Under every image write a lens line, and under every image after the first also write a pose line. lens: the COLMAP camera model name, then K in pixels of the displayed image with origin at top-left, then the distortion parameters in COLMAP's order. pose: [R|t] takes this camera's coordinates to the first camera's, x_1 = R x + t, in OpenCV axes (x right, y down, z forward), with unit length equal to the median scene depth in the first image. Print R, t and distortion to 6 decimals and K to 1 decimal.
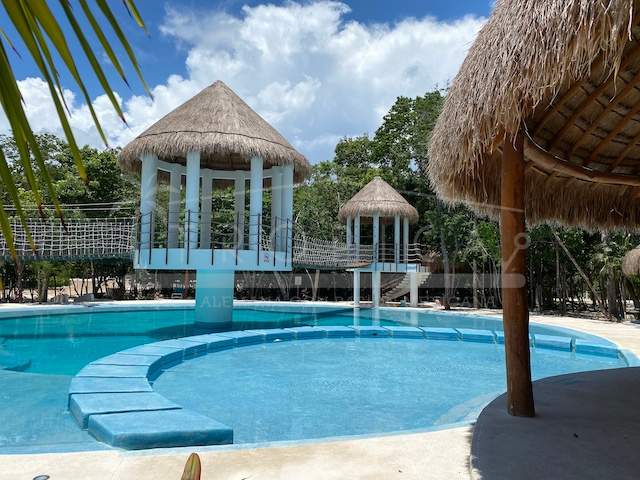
lens RADIAL K [[476.3, 0, 320.0], [0, 476.3, 240.0], [0, 0, 1]] dist [0.041925, -0.080281]
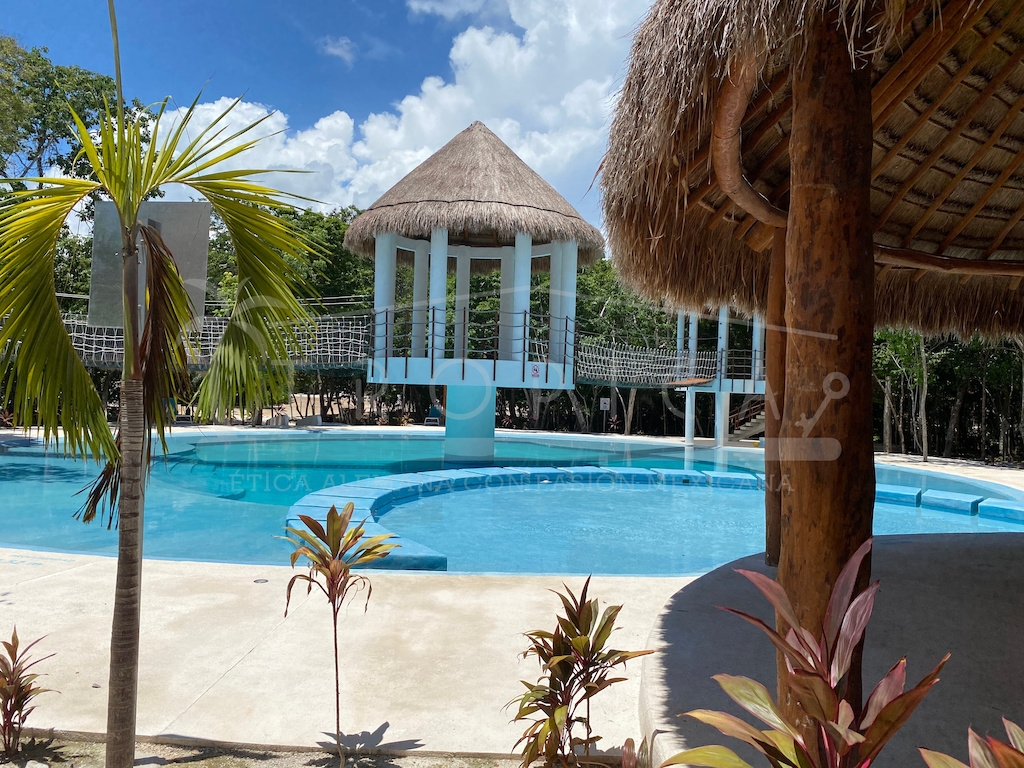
lens RADIAL K [[762.1, 0, 512.0], [0, 762.1, 384.0], [0, 0, 1]] dist [0.041925, -0.080281]
pose [[0.979966, 0.016007, -0.198521, 0.077427], [-0.004132, 0.998184, 0.060090, -0.011660], [0.199123, -0.058066, 0.978253, -0.138854]]
